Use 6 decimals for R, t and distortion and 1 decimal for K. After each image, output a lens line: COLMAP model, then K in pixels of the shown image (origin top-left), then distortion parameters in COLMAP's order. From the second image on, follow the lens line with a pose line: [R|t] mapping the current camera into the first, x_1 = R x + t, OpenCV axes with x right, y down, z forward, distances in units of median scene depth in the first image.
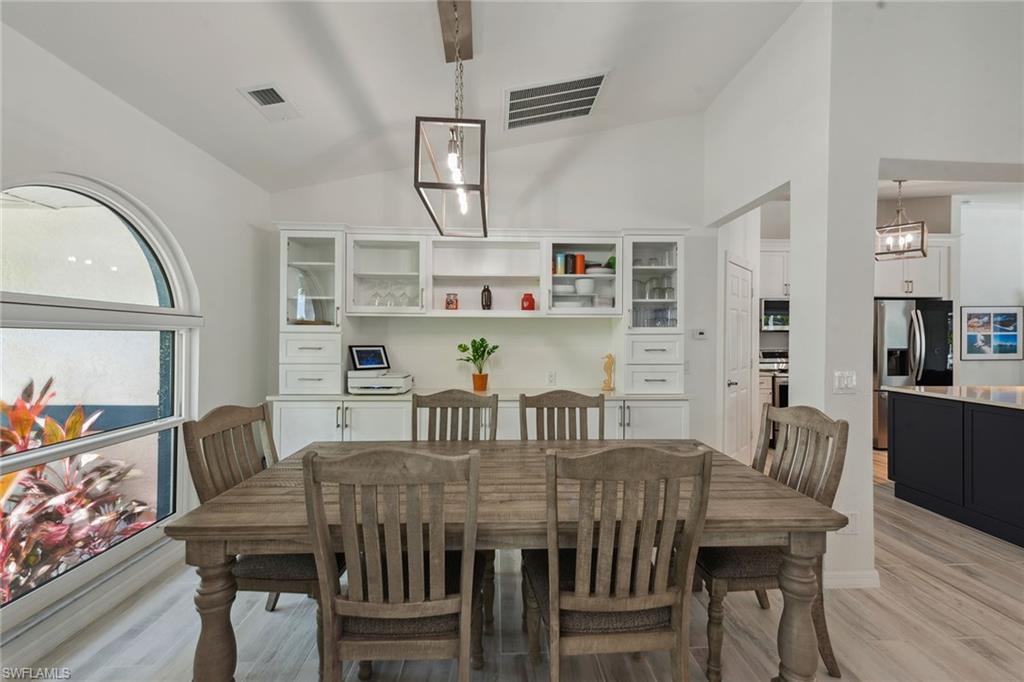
lens RADIAL K [[445.2, 0, 512.0], [0, 445.2, 341.0], [0, 0, 1]] dist [0.001276, 0.000175]
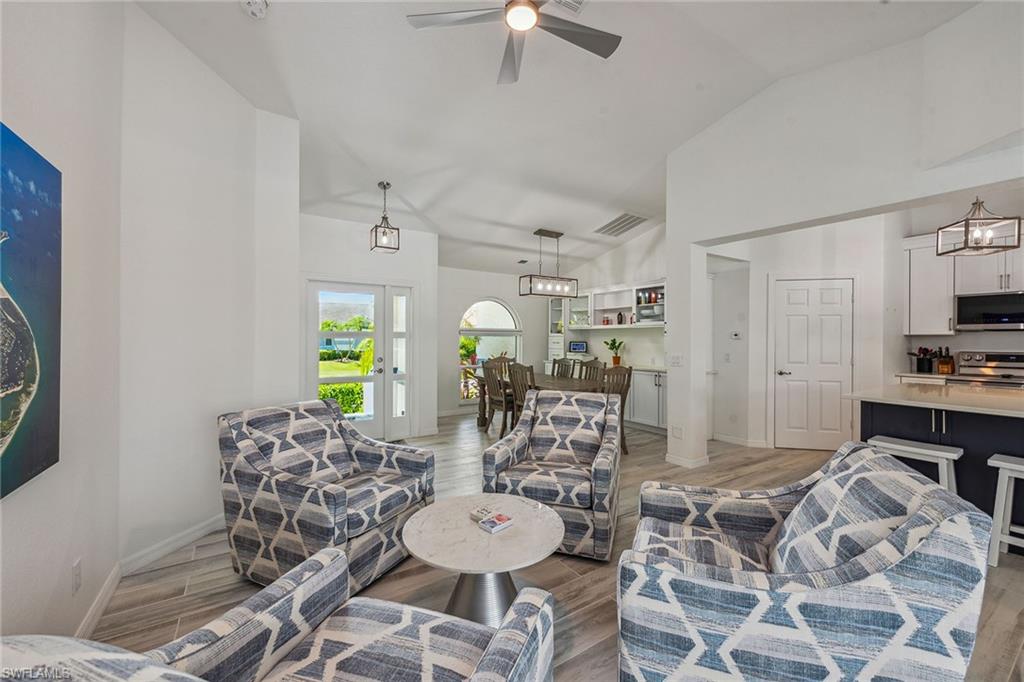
lens RADIAL K [[405.2, 0, 512.0], [0, 405.2, 341.0], [0, 0, 1]] dist [-0.000190, -0.000033]
pose [[0.514843, 0.005487, -0.857267, 1.284457], [-0.011347, 0.999936, -0.000415, 0.011888], [0.857209, 0.009941, 0.514872, -0.356889]]
